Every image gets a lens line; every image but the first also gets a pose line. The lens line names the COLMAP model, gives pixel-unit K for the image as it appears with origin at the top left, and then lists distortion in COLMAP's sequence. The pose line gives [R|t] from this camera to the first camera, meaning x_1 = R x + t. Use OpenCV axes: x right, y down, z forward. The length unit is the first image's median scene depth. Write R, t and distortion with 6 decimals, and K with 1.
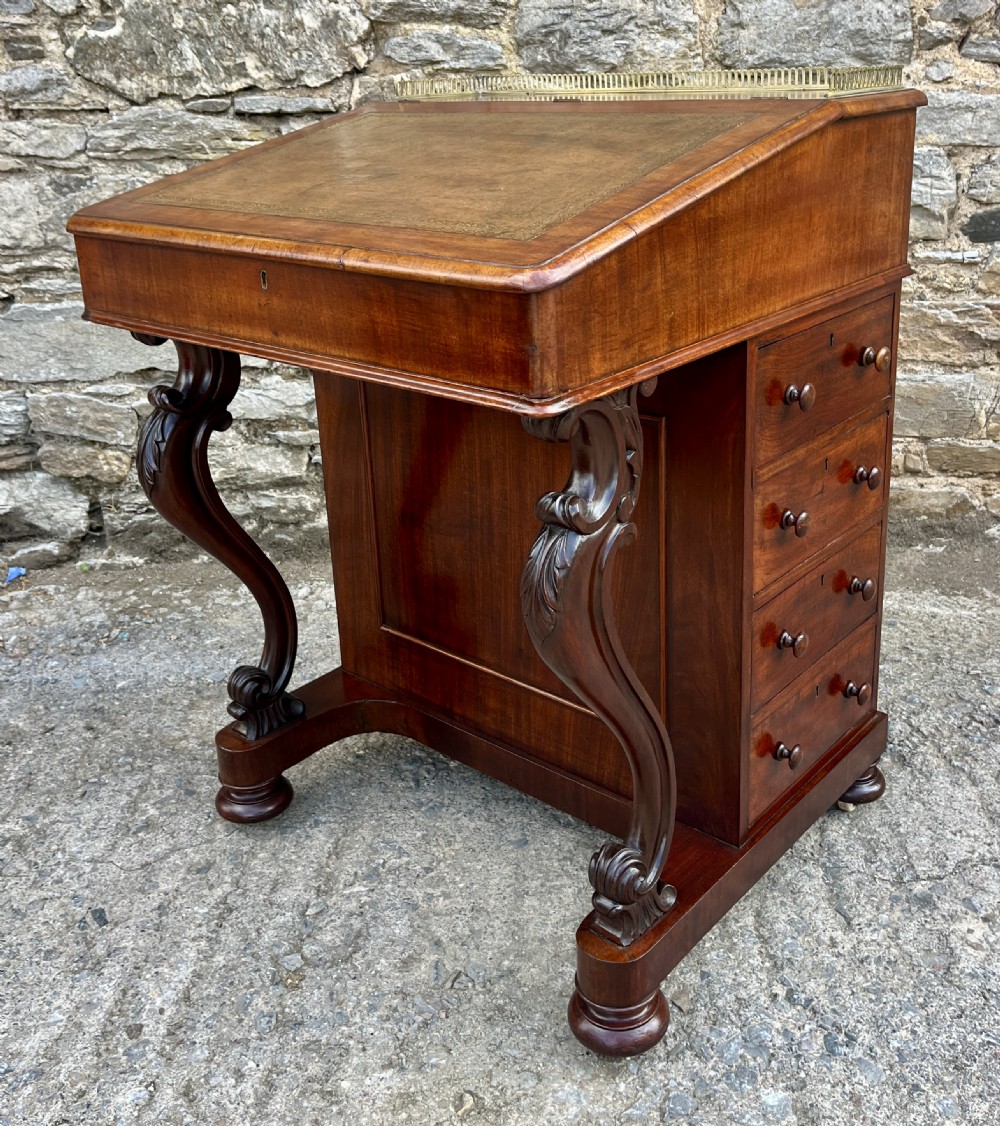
lens RADIAL K [[1196.1, 0, 529.5], [0, 1196.1, 441.8], [0, 0, 1]] dist [0.021332, -0.008043]
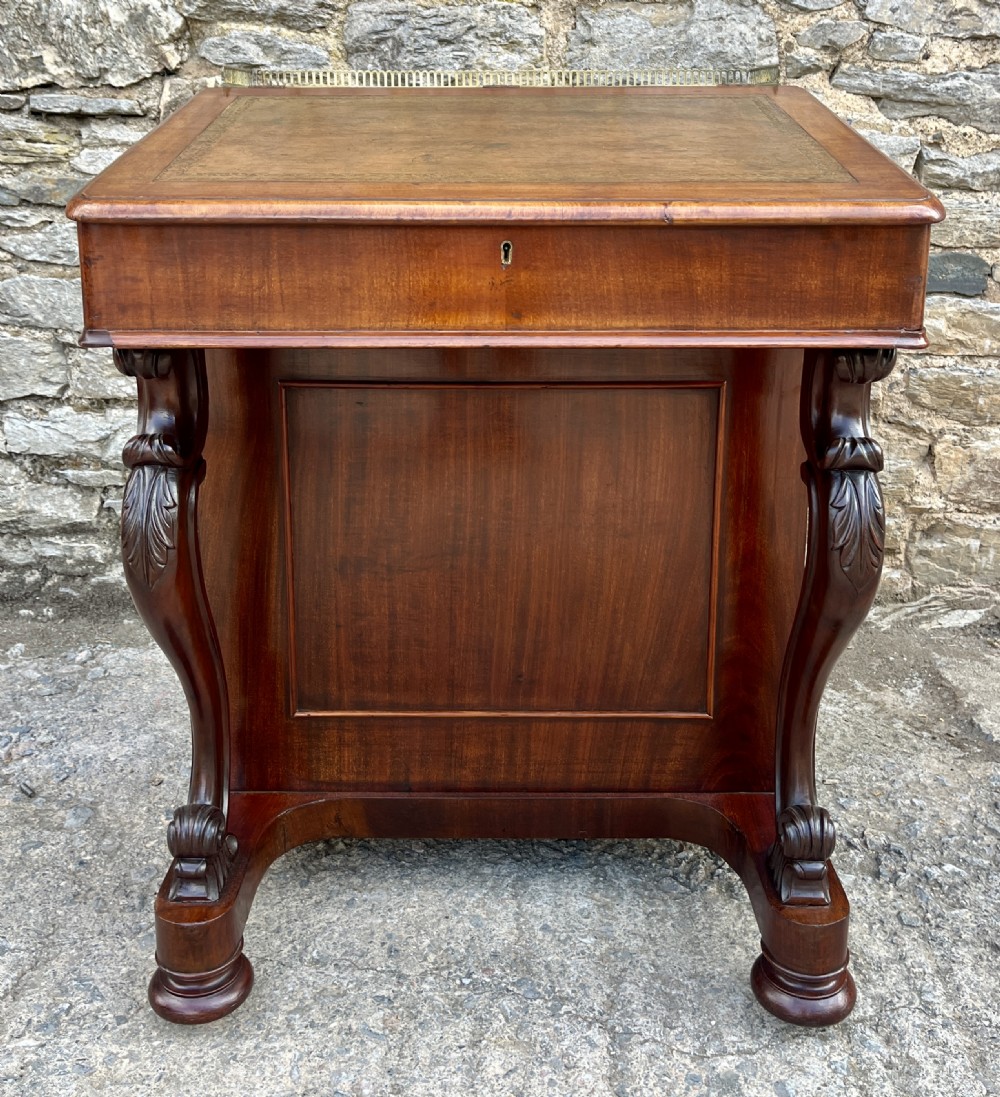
lens RADIAL K [[1200.1, 0, 501.9], [0, 1200.1, 396.3], [0, 0, 1]] dist [0.036882, -0.055460]
pose [[0.998929, 0.041521, 0.020421, 0.100024], [-0.039574, 0.995340, -0.087930, 0.003000], [-0.023977, 0.087028, 0.995917, 0.115768]]
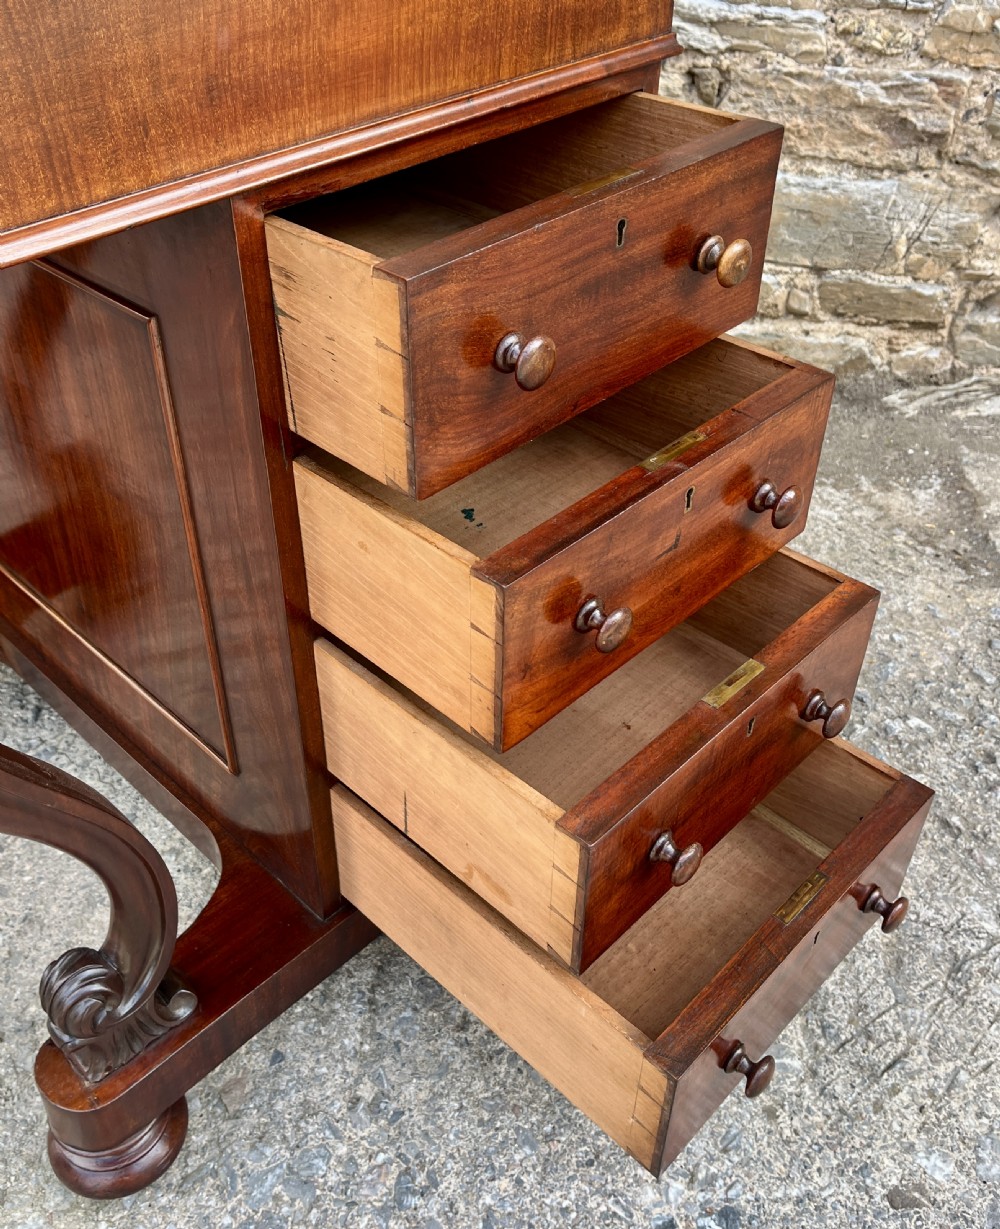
lens RADIAL K [[1175.7, 0, 449.8], [0, 1175.7, 572.9], [0, 0, 1]] dist [0.045573, -0.061225]
pose [[0.995485, 0.074127, -0.059287, 0.178011], [-0.050719, 0.943357, 0.327880, -0.058750], [0.080233, -0.323393, 0.942857, 0.264238]]
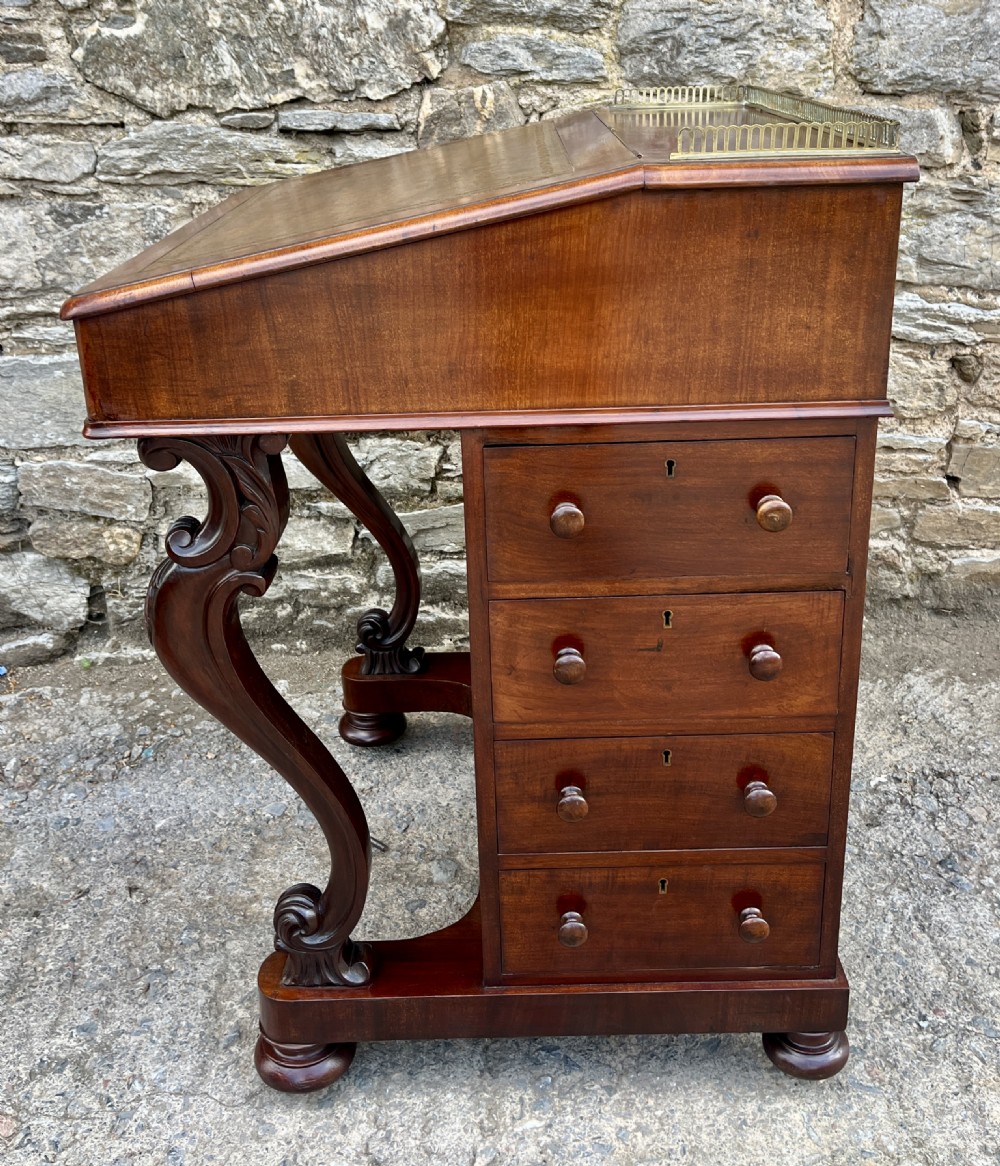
lens RADIAL K [[1211.9, 0, 518.3], [0, 1211.9, 457.2], [0, 0, 1]] dist [0.025805, -0.023303]
pose [[0.996977, -0.010272, 0.077019, -0.151691], [0.008809, 0.999775, 0.019313, -0.063220], [-0.077200, -0.018576, 0.996843, 0.144565]]
